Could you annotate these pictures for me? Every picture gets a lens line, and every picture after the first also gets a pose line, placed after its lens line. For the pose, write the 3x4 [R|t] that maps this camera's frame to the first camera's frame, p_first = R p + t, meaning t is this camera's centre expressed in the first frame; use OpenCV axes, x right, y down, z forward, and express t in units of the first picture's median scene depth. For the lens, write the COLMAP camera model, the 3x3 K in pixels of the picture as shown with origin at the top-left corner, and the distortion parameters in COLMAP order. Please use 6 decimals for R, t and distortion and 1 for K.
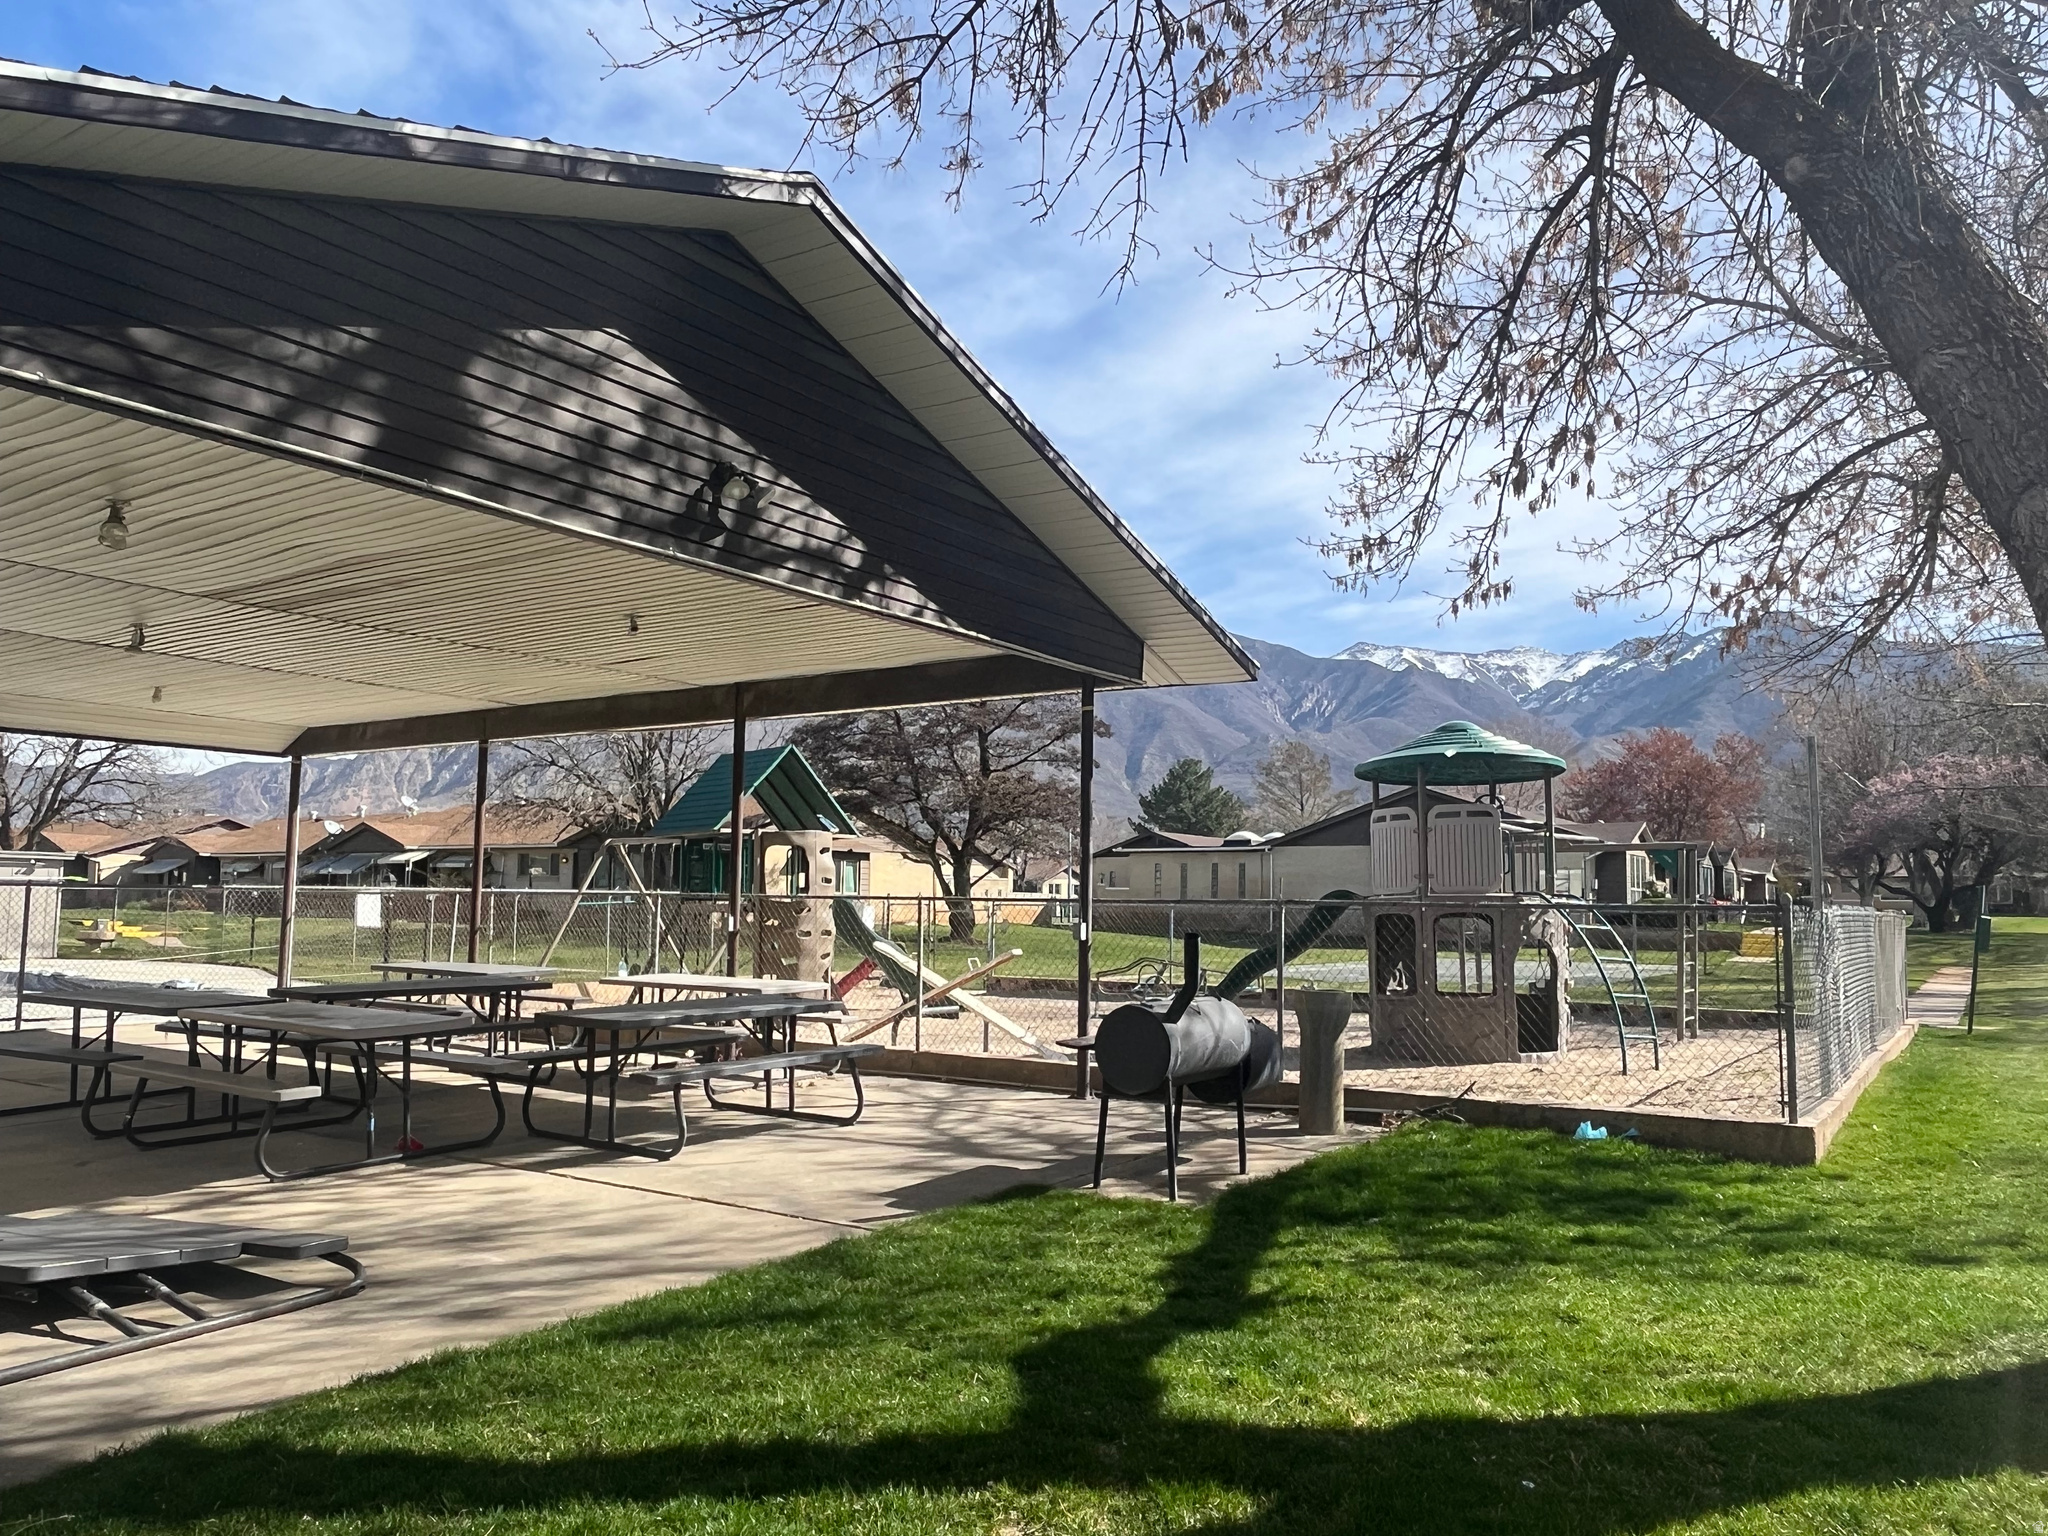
lens RADIAL K [[1463.4, 0, 1024.0], [0, 1463.4, 768.0], [0, 0, 1]] dist [-0.000855, -0.000481]
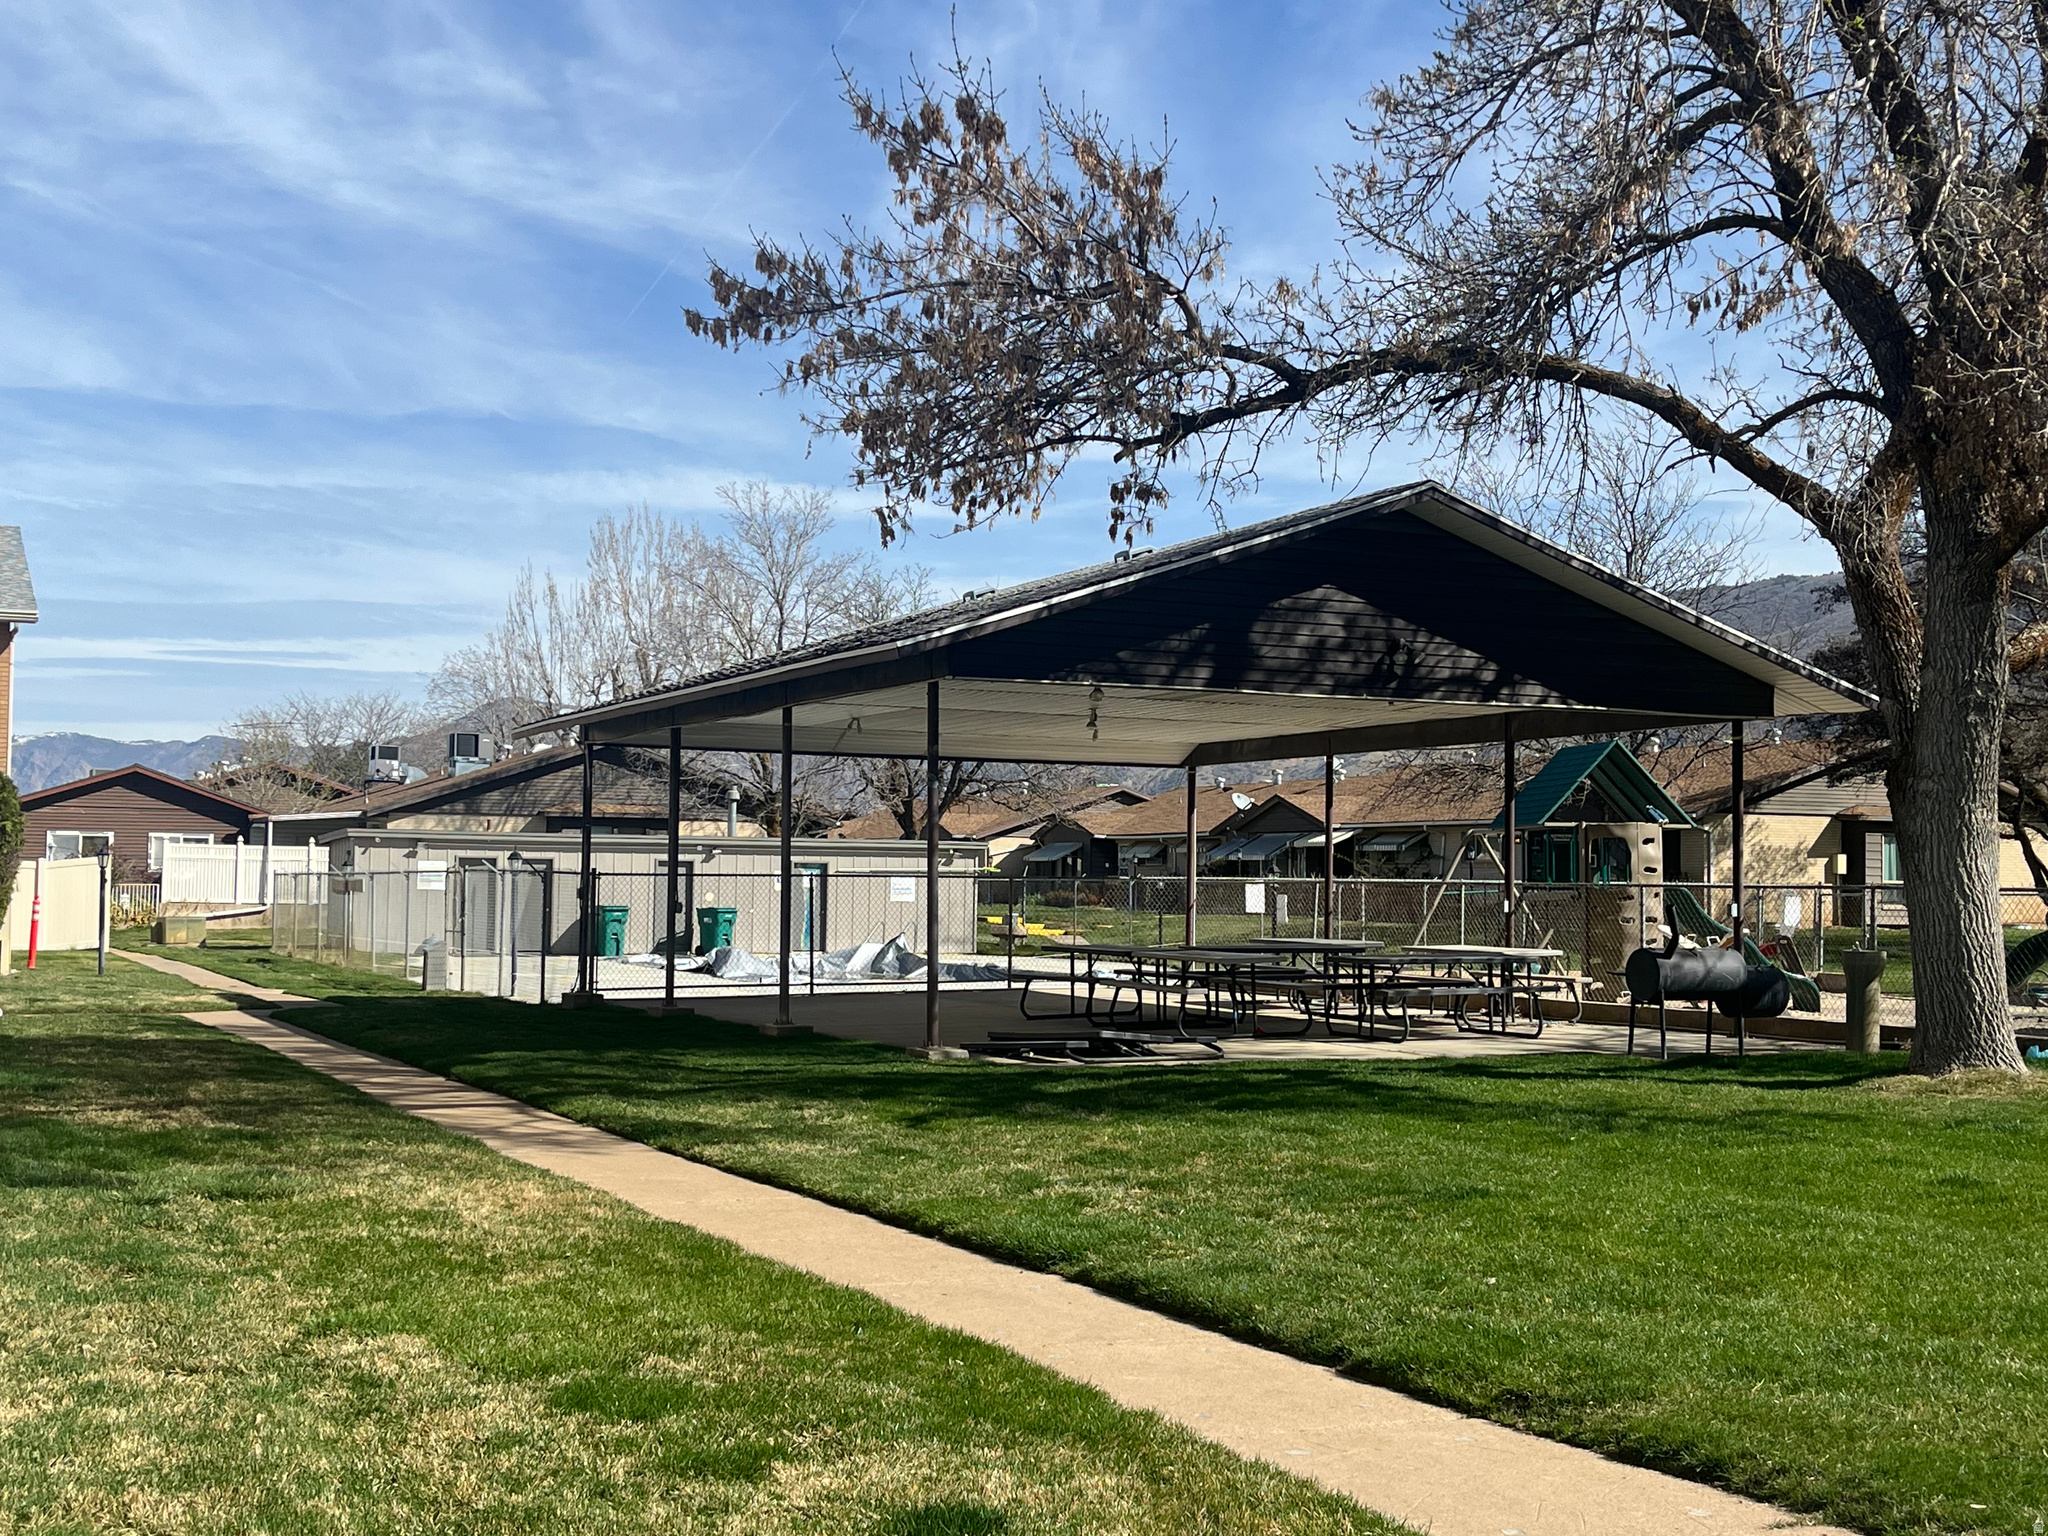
lens RADIAL K [[2453.5, 0, 1024.0], [0, 2453.5, 768.0], [0, 0, 1]] dist [0.014216, 0.006462]
pose [[0.860148, -0.026763, -0.509342, 0.631442], [0.046134, 0.998611, 0.025437, -0.102756], [0.507954, -0.045378, 0.860188, -1.233355]]
